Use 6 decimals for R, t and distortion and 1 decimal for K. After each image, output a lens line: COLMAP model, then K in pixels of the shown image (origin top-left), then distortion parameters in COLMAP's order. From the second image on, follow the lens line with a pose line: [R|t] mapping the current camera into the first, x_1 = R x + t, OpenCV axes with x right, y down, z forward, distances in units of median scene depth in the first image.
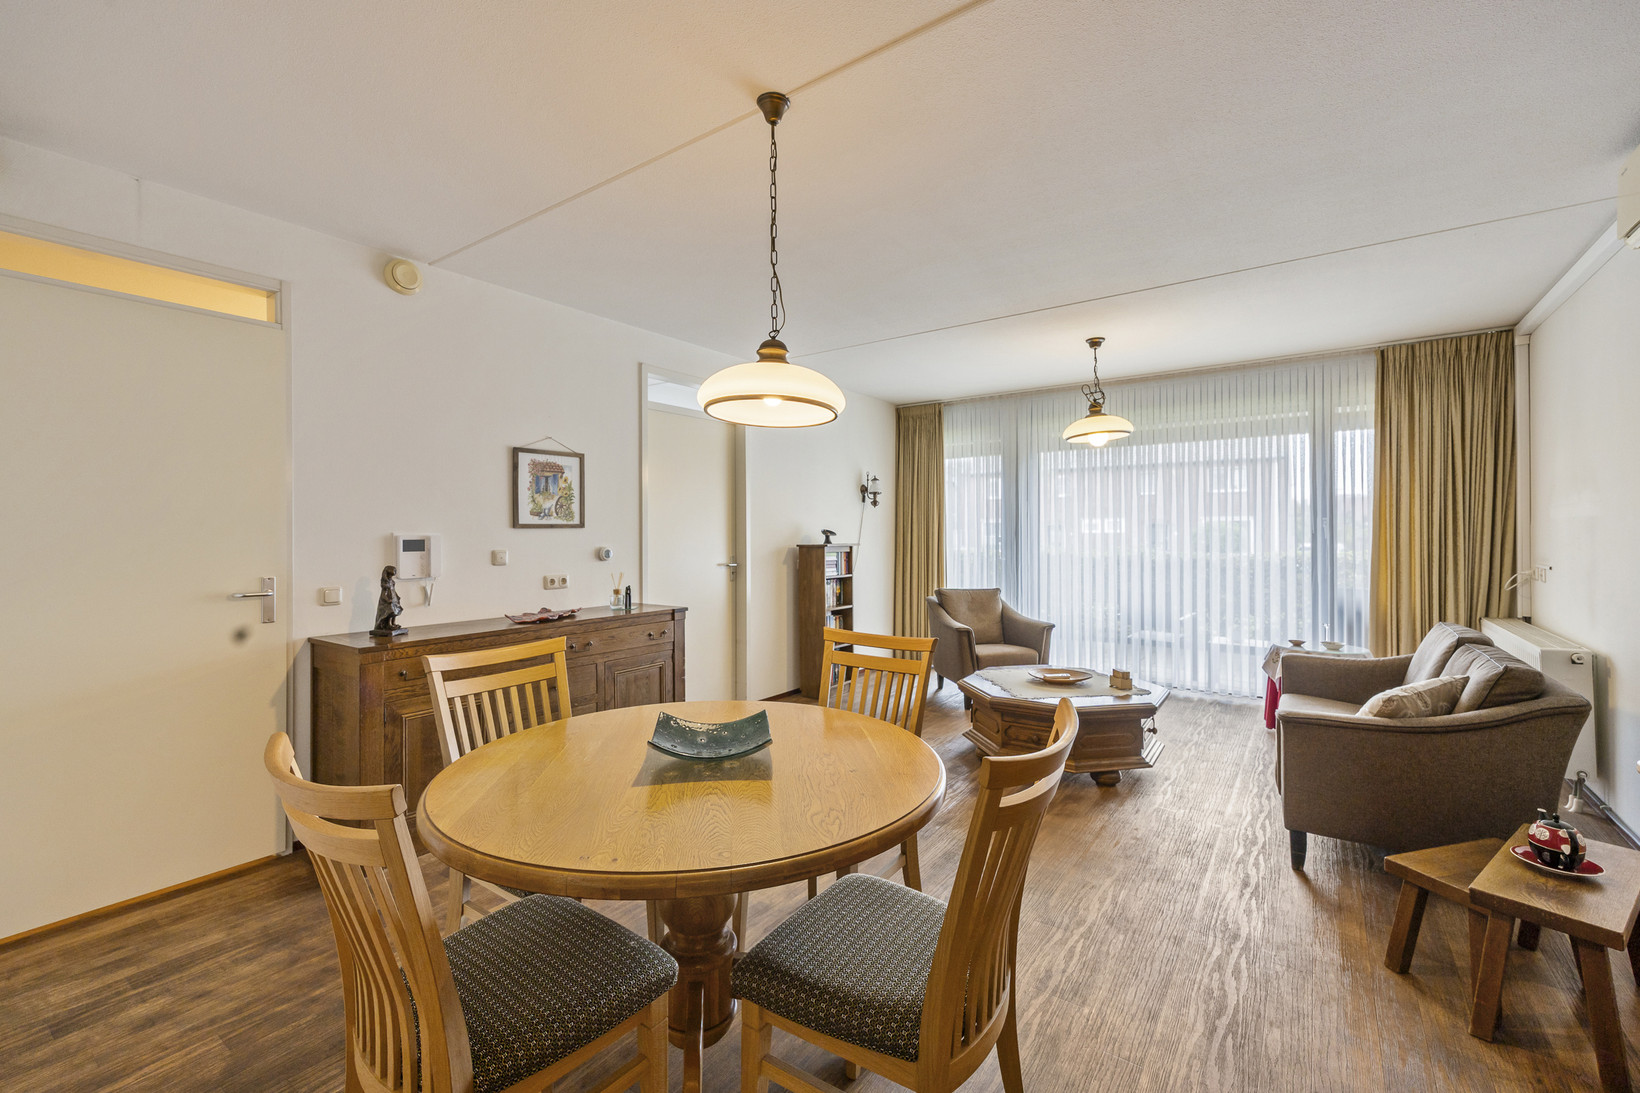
lens RADIAL K [[707.1, 0, 819.7], [0, 707.1, 533.2], [0, 0, 1]] dist [0.013527, 0.000169]
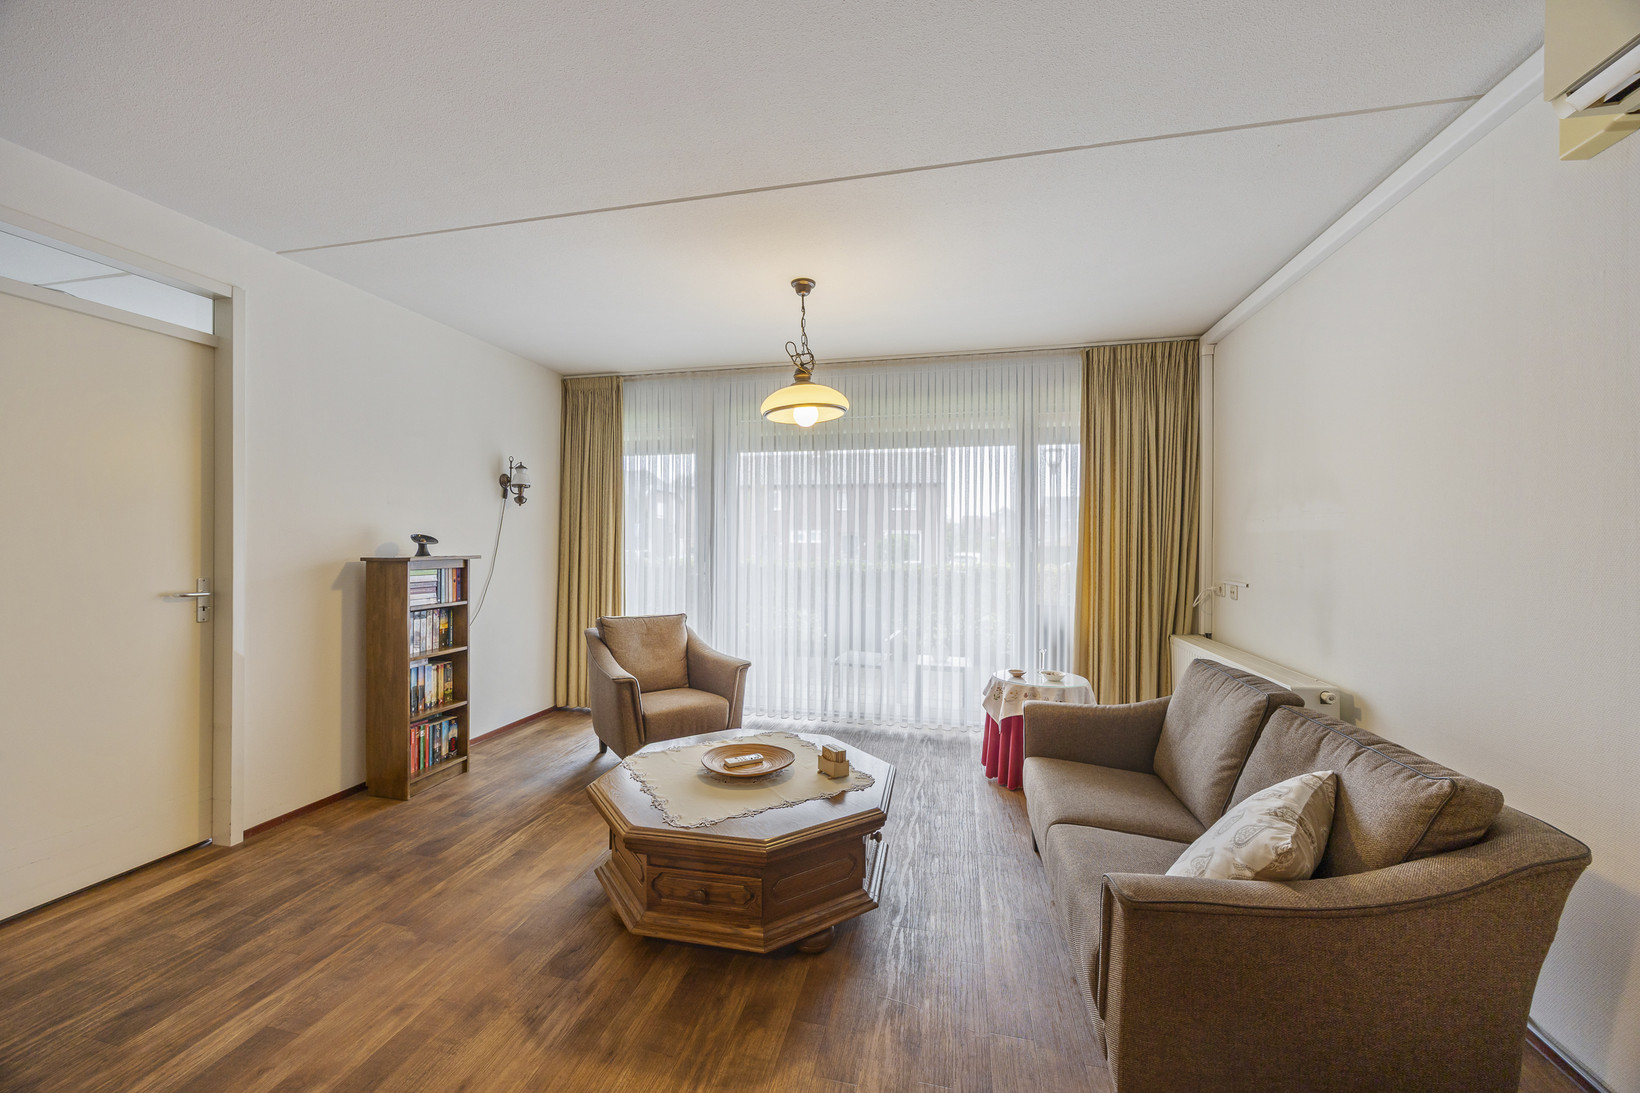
lens RADIAL K [[623.9, 0, 820.0], [0, 623.9, 546.5], [0, 0, 1]] dist [-0.000452, -0.000020]
pose [[0.921019, 0.007445, 0.389446, 0.128796], [-0.010305, 0.999933, 0.005257, -0.000915], [-0.389380, -0.008855, 0.921034, 0.328413]]
